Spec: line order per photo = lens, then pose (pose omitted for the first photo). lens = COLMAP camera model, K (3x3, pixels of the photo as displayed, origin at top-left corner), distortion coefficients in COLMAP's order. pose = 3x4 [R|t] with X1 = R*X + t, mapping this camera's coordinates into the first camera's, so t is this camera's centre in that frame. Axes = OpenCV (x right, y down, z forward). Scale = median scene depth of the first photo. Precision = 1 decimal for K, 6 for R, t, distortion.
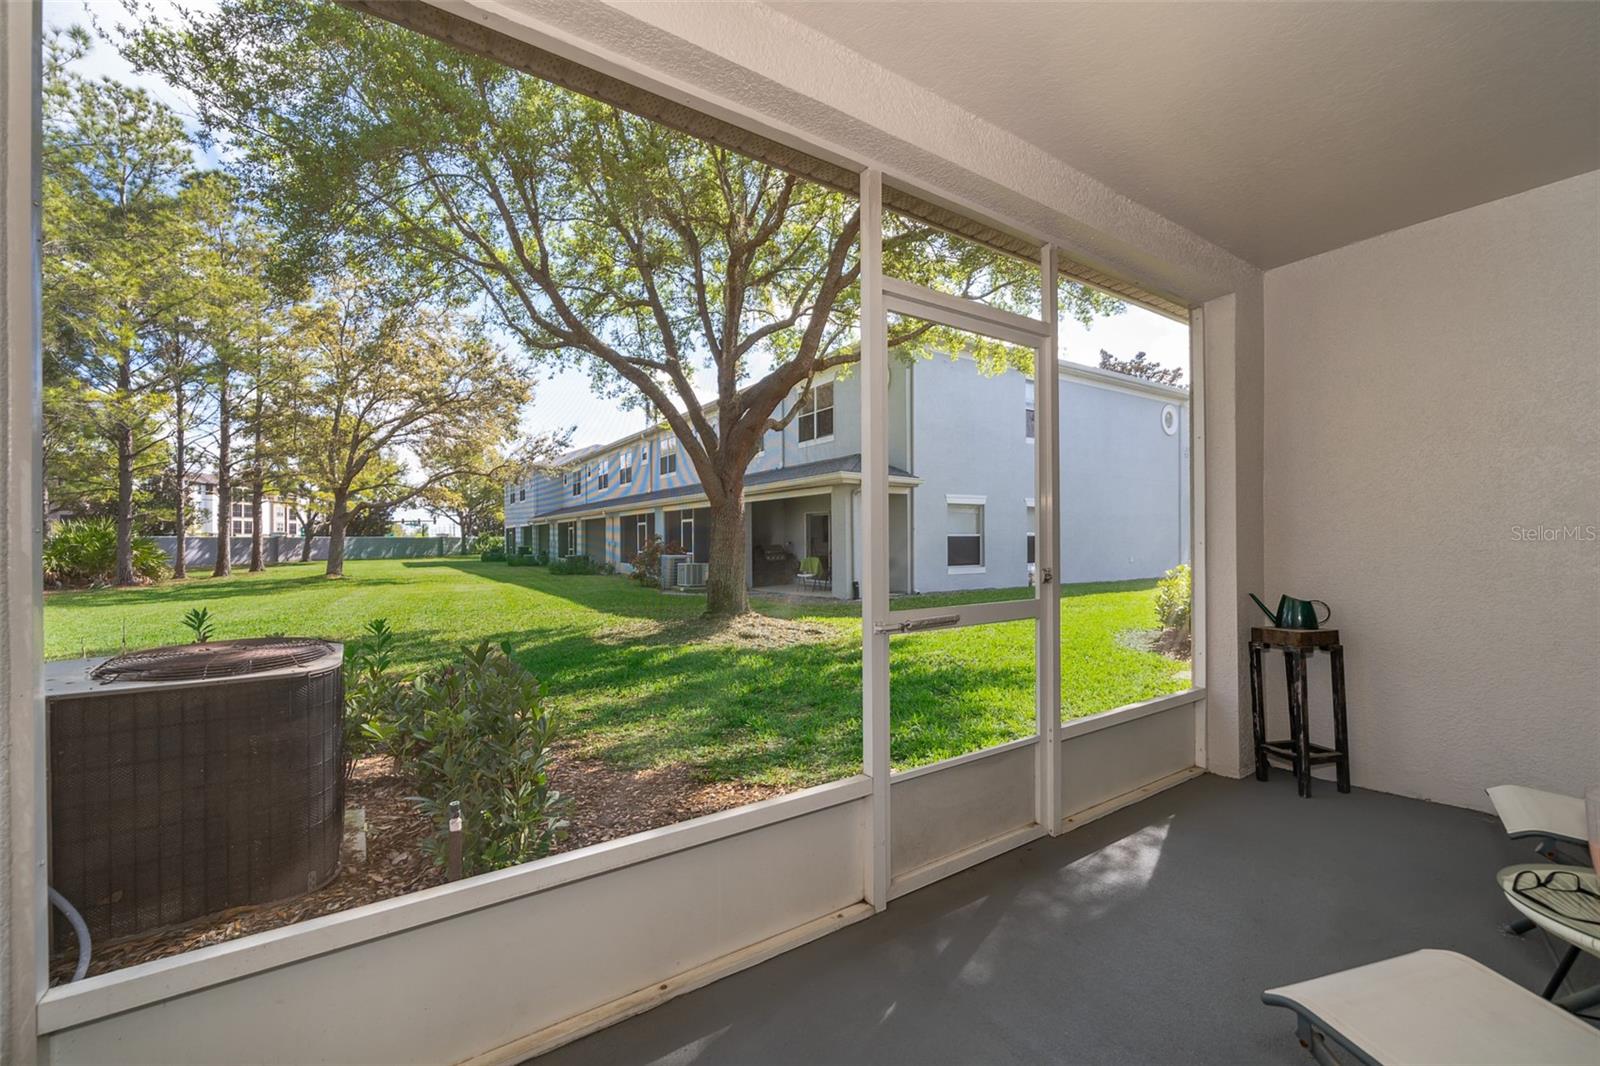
lens RADIAL K [[666.2, 0, 799.4], [0, 666.2, 538.9], [0, 0, 1]] dist [-0.003477, 0.001980]
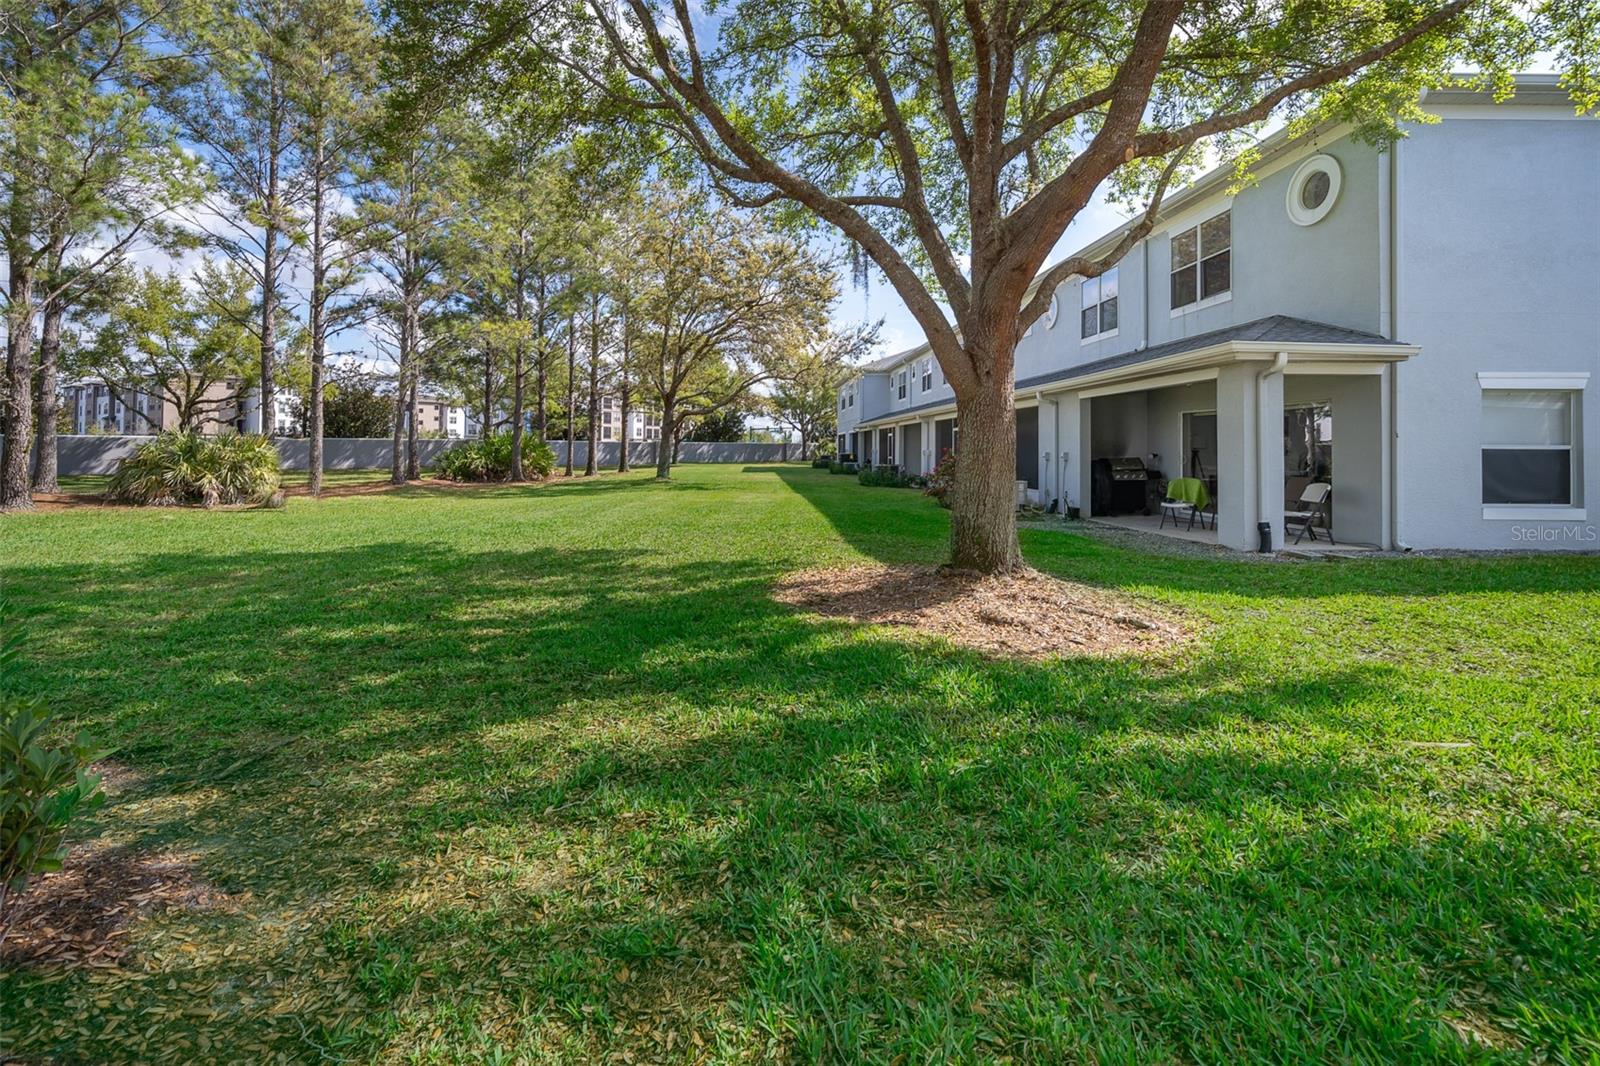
lens RADIAL K [[666.2, 0, 760.2], [0, 666.2, 441.5], [0, 0, 1]] dist [-0.003477, 0.001980]
pose [[0.822549, 0.004818, -0.568674, 0.041705], [-0.008200, 0.999961, -0.003388, -0.002747], [0.568635, 0.007450, 0.822556, 0.196717]]
